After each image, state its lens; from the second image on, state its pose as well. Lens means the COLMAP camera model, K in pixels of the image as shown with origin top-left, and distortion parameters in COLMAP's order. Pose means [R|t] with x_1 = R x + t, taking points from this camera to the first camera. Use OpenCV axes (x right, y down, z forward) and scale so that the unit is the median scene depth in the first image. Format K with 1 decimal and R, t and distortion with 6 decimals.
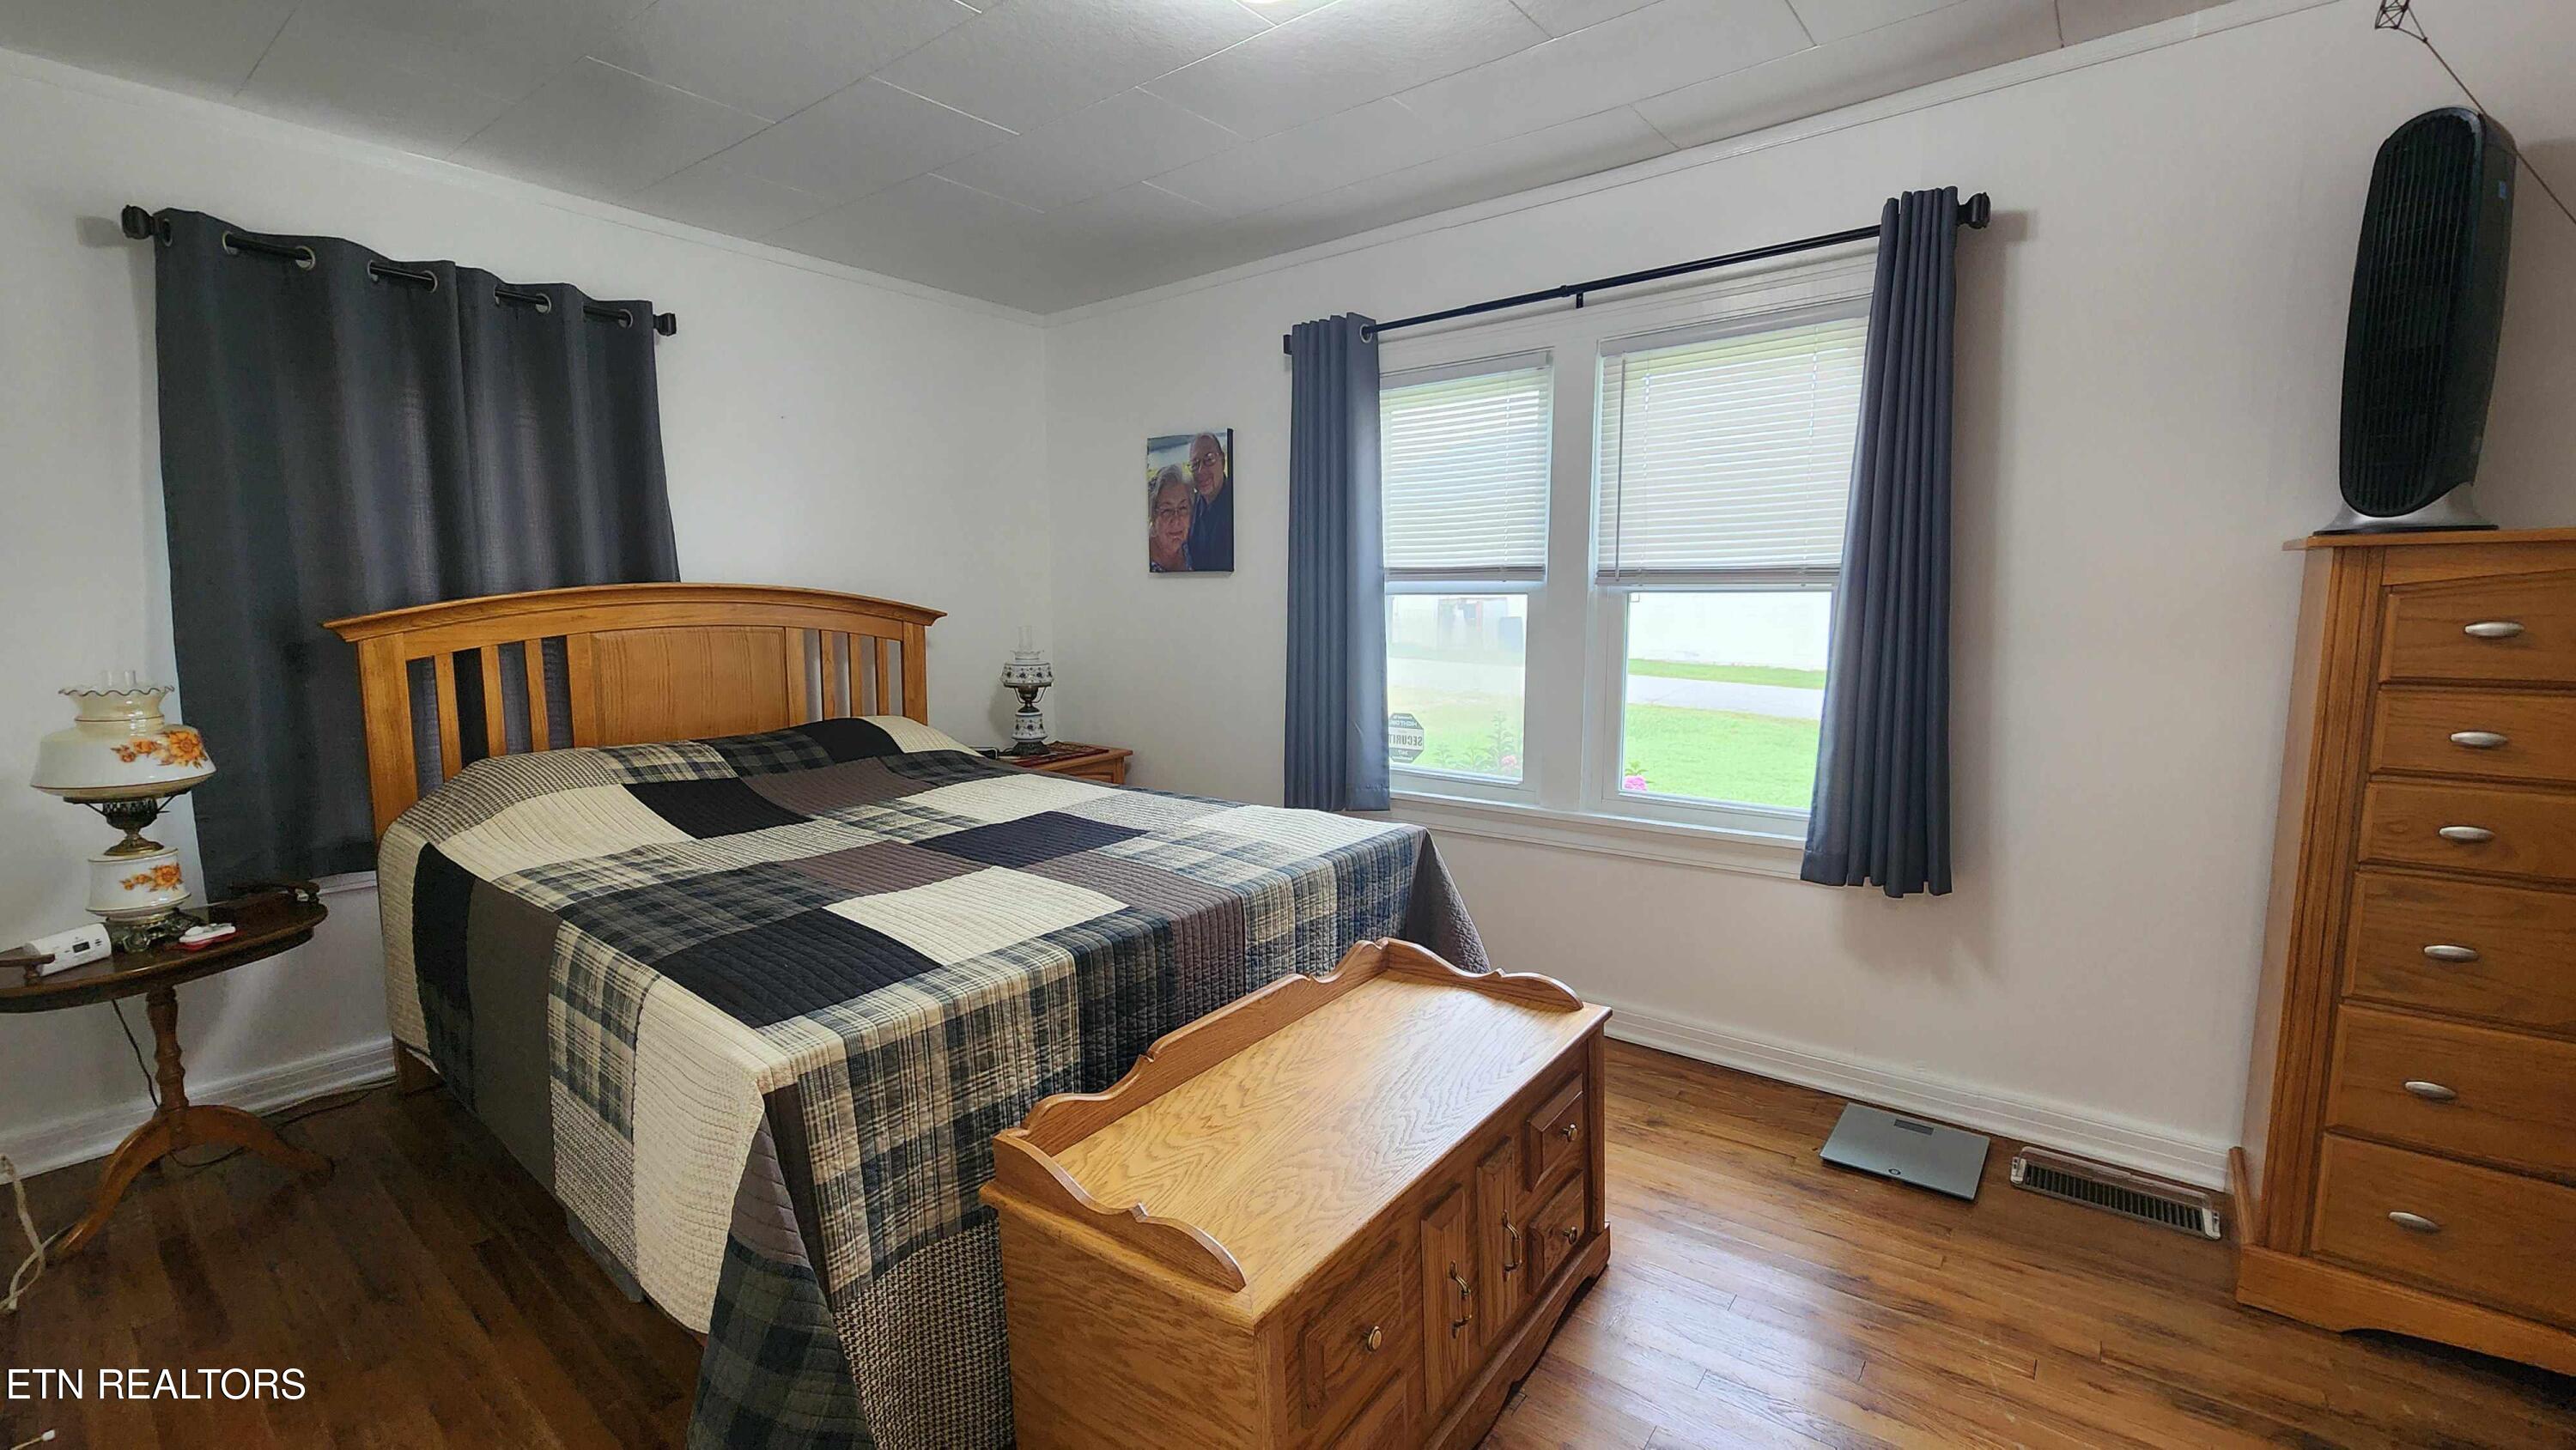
lens RADIAL K [[1051.5, 0, 1292.0], [0, 1051.5, 733.1], [0, 0, 1]] dist [-0.000249, 0.000563]
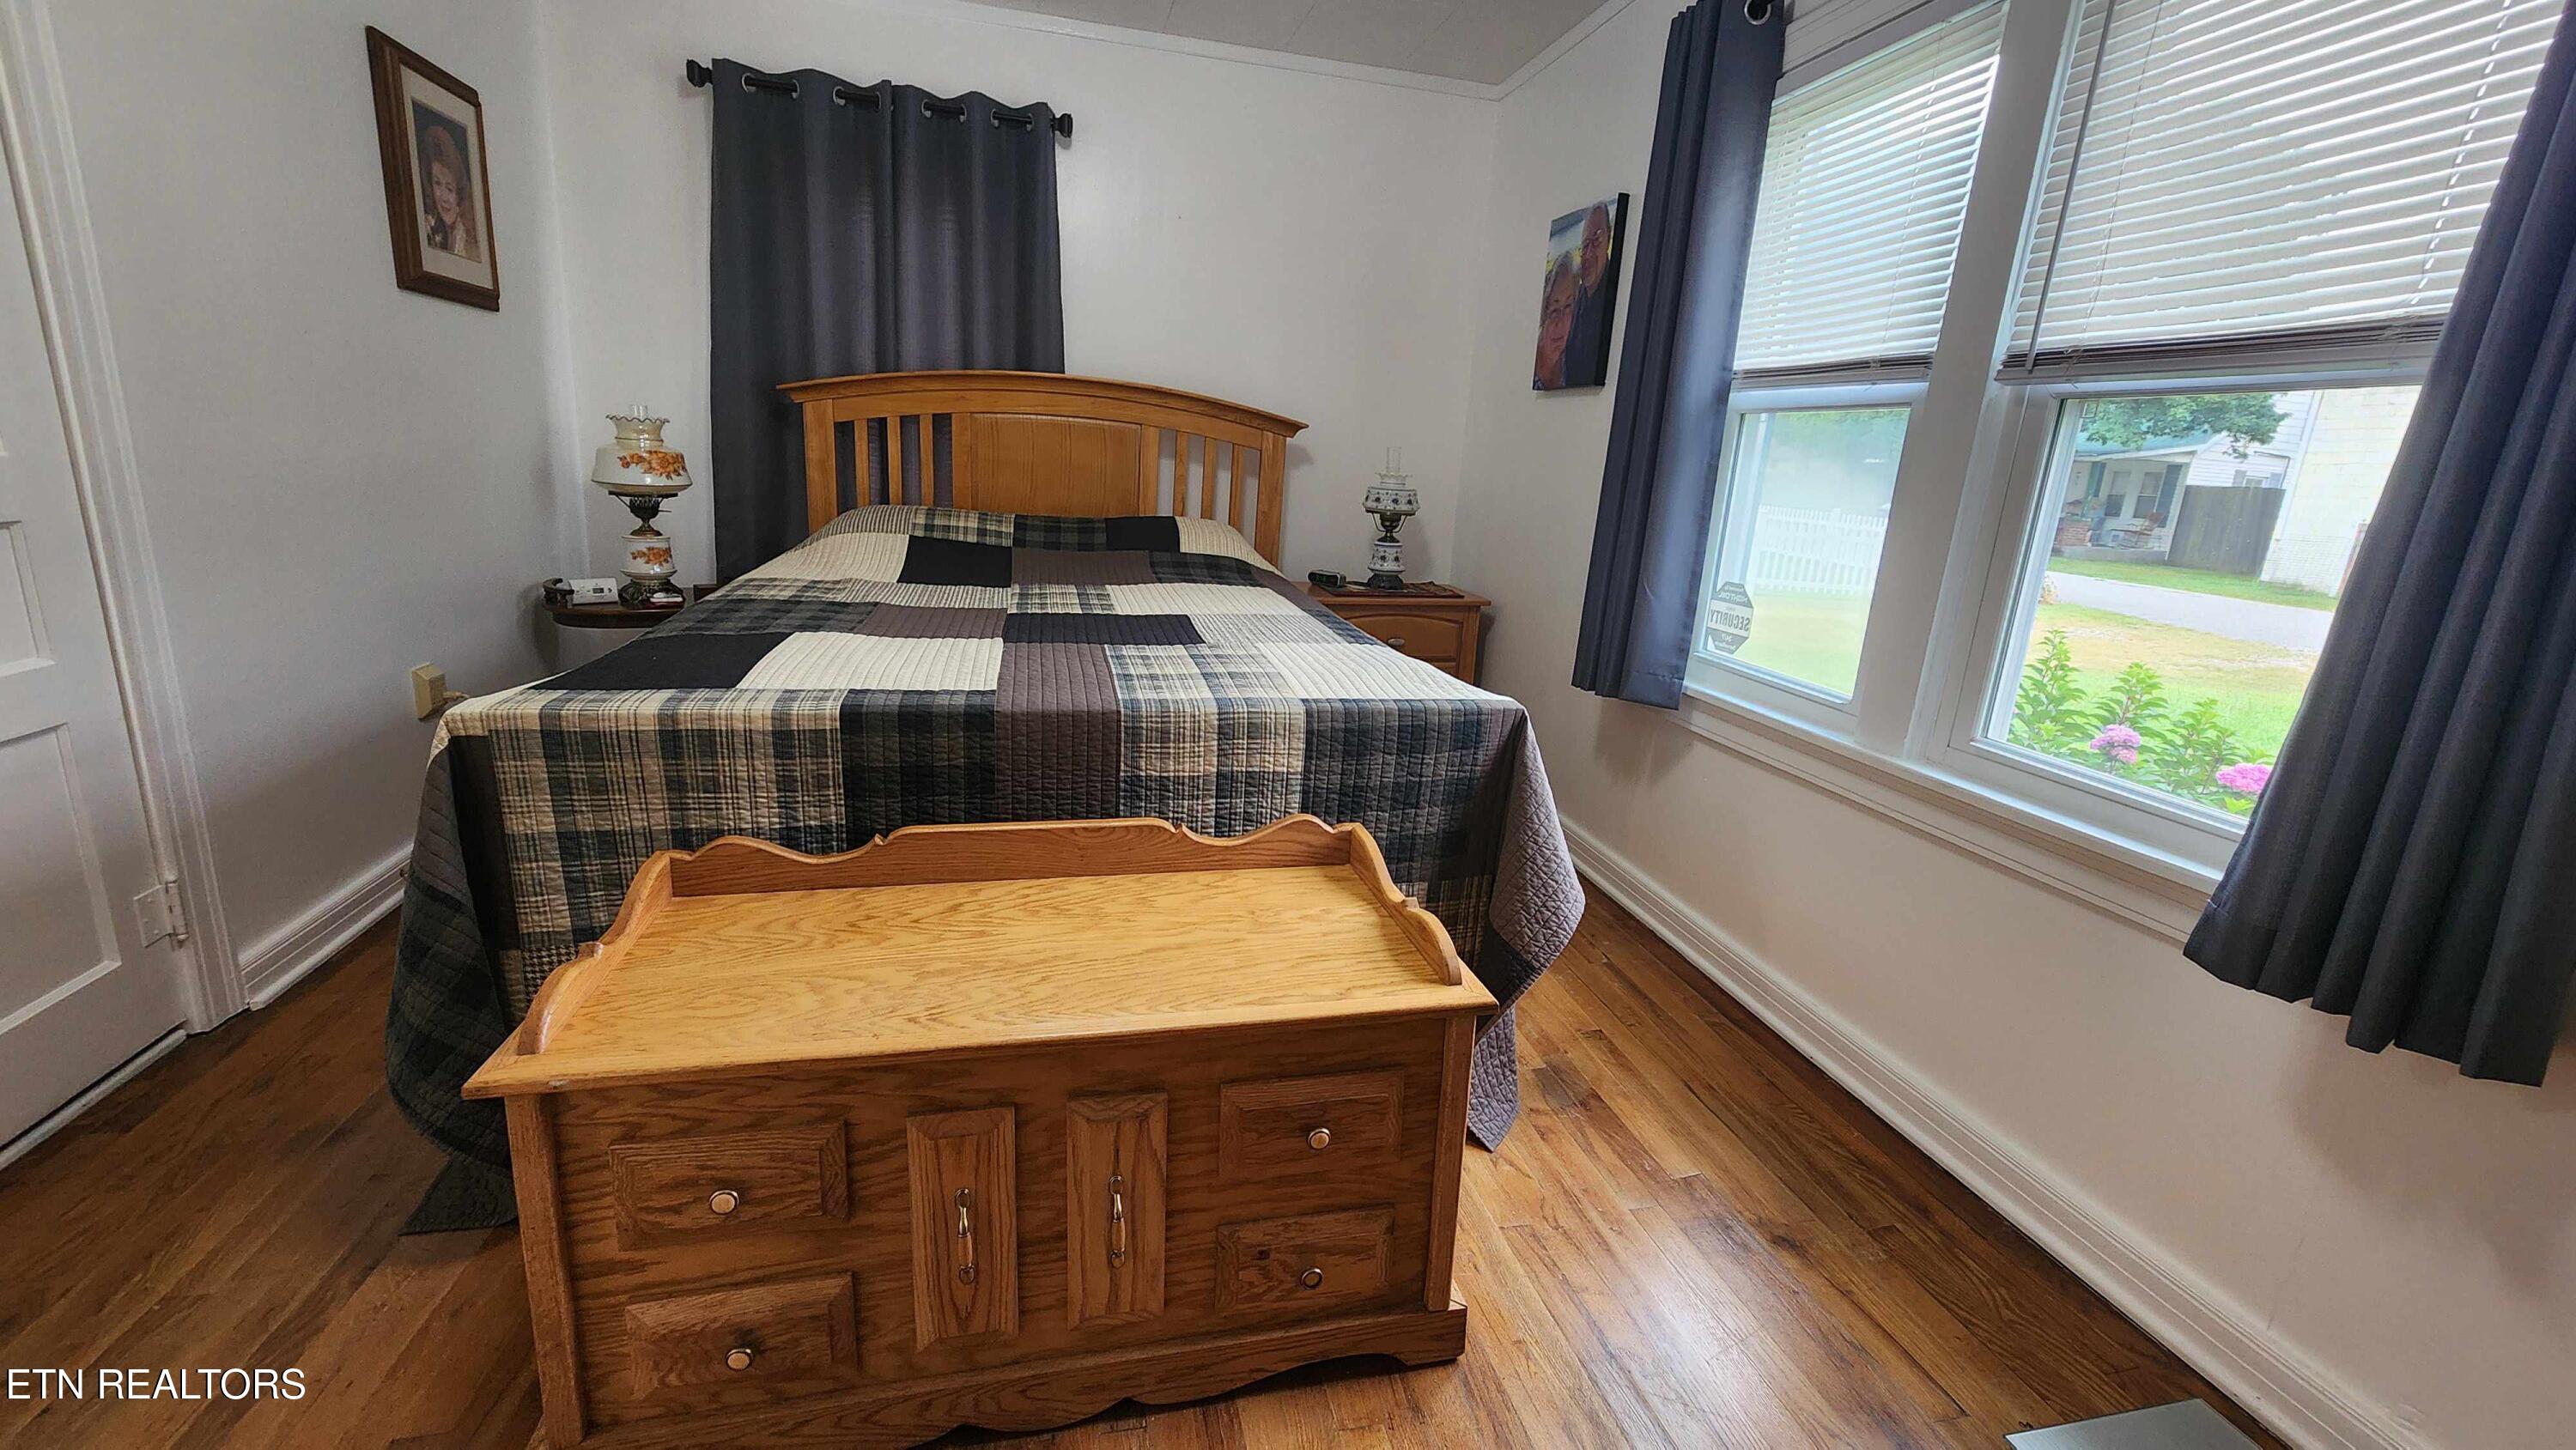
lens RADIAL K [[1051.5, 0, 1301.4], [0, 1051.5, 728.3], [0, 0, 1]] dist [-0.000249, 0.000563]
pose [[0.776837, 0.208914, -0.594036, 0.433597], [-0.147008, 0.977462, 0.151514, 0.017761], [0.612301, -0.030374, 0.790041, 0.339440]]
